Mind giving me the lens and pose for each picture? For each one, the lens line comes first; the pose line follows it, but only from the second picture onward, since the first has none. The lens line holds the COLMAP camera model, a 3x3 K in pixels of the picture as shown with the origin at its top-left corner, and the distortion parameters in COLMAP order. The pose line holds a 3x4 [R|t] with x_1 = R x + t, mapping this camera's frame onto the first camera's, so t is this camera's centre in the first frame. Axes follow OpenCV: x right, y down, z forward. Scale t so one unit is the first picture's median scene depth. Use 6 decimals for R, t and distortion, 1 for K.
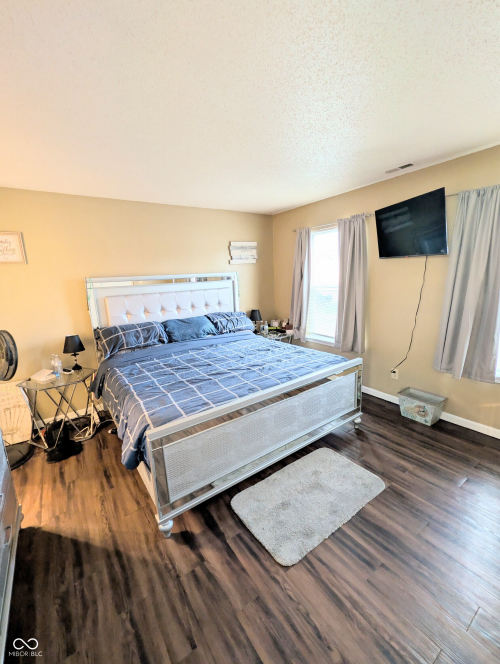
lens RADIAL K [[229.3, 0, 250.0], [0, 229.3, 332.0], [0, 0, 1]] dist [0.000868, 0.000056]
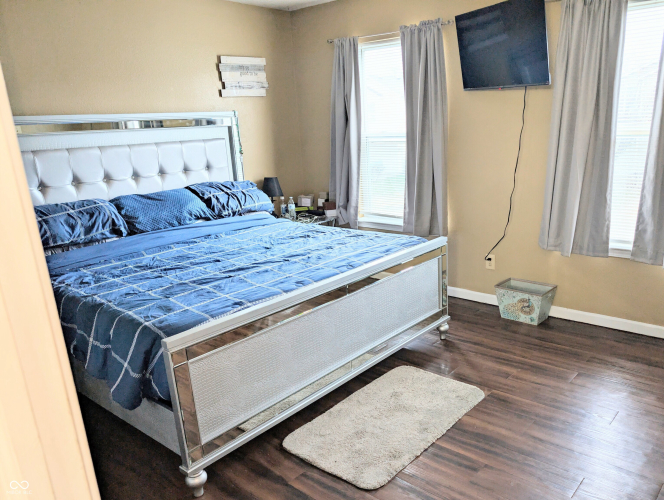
lens RADIAL K [[438.5, 0, 332.0], [0, 438.5, 250.0], [0, 0, 1]] dist [0.026098, -0.000999]
pose [[0.974329, -0.059107, 0.217233, -0.132871], [0.051379, 0.997835, 0.041059, 0.080988], [-0.219189, -0.028844, 0.975256, -0.207240]]
